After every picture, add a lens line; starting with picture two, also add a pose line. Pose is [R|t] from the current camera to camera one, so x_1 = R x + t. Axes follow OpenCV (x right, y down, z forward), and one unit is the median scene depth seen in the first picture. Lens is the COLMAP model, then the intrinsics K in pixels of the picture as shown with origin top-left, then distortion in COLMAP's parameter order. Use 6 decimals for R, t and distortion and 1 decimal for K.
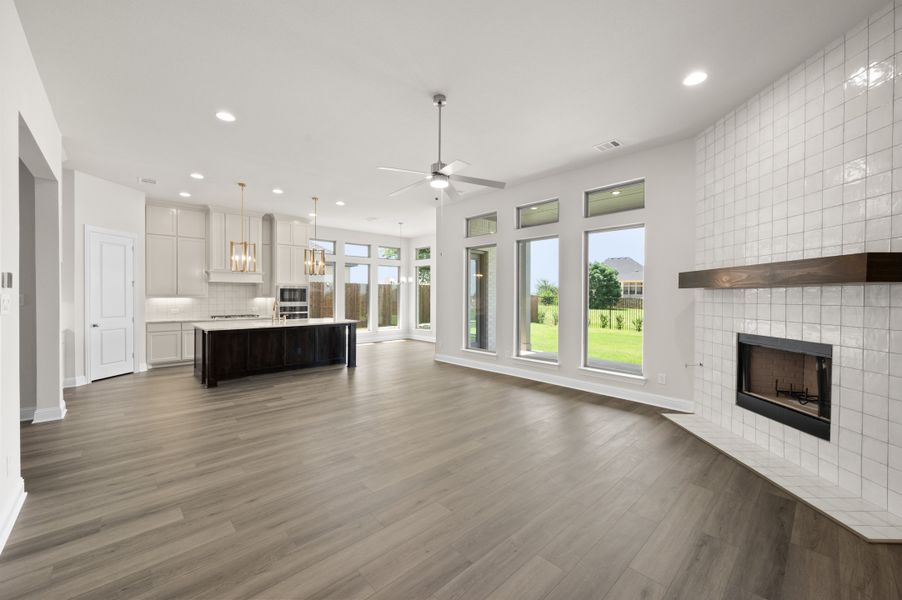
lens RADIAL K [[354.1, 0, 449.2], [0, 354.1, 299.2], [0, 0, 1]] dist [0.003356, 0.000066]
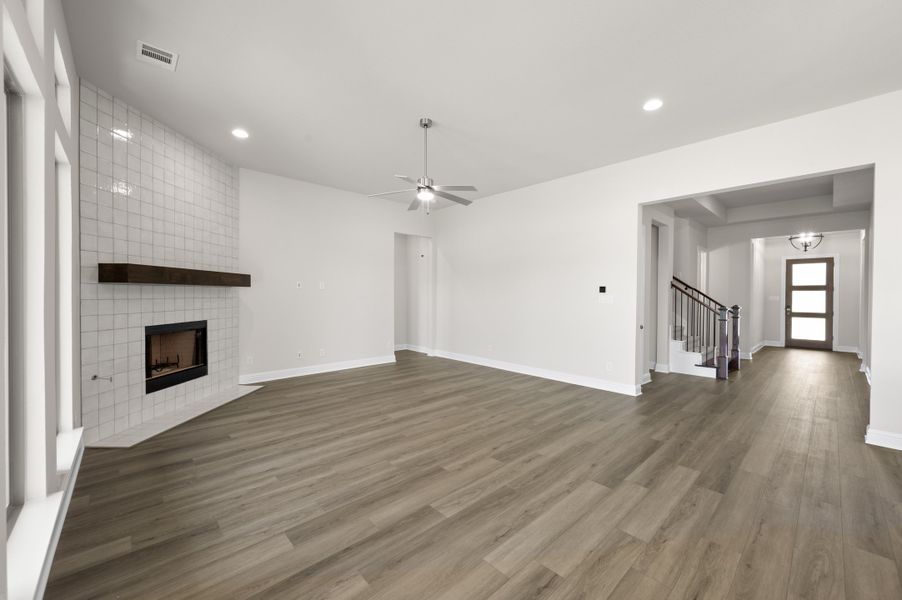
lens RADIAL K [[354.1, 0, 450.1], [0, 354.1, 297.1], [0, 0, 1]] dist [0.003356, 0.000066]
pose [[-0.999923, -0.007747, -0.009663, -0.098640], [-0.007932, 0.999783, 0.019267, -0.024034], [0.009512, 0.019342, -0.999768, 2.193396]]
